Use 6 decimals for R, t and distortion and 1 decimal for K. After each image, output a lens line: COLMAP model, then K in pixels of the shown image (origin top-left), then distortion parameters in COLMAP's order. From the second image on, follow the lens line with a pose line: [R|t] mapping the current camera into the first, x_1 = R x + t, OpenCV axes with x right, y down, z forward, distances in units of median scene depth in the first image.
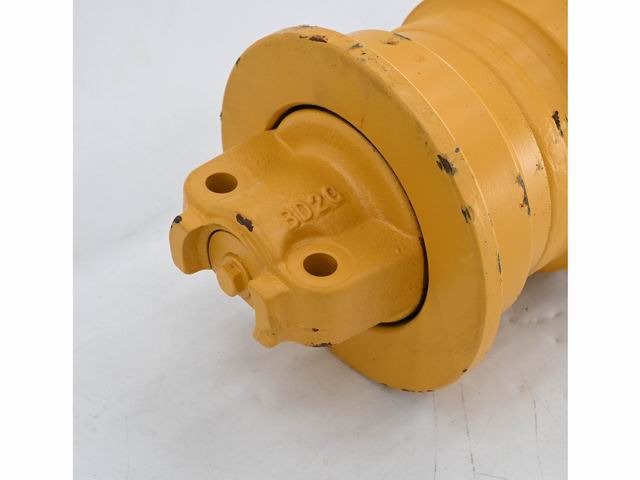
lens RADIAL K [[1353.9, 0, 320.0], [0, 1353.9, 240.0], [0, 0, 1]] dist [-0.026320, 0.009941]
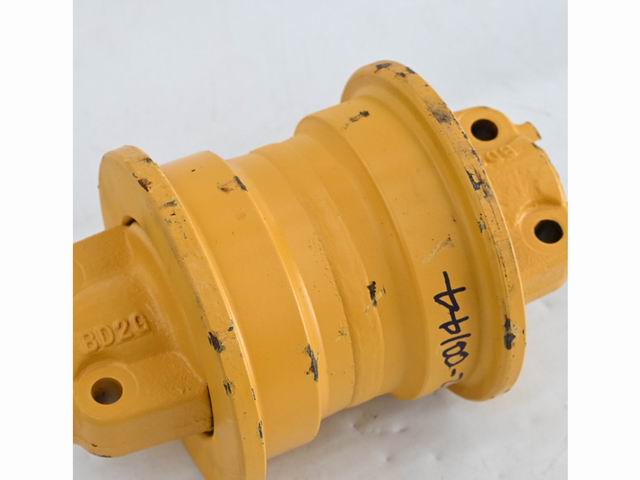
lens RADIAL K [[1717.0, 0, 320.0], [0, 1717.0, 240.0], [0, 0, 1]] dist [0.034035, 0.010447]
pose [[0.963228, 0.213846, -0.162670, 0.357068], [-0.178526, 0.961845, 0.207323, -0.407449], [0.200798, -0.170658, 0.964653, -0.272701]]
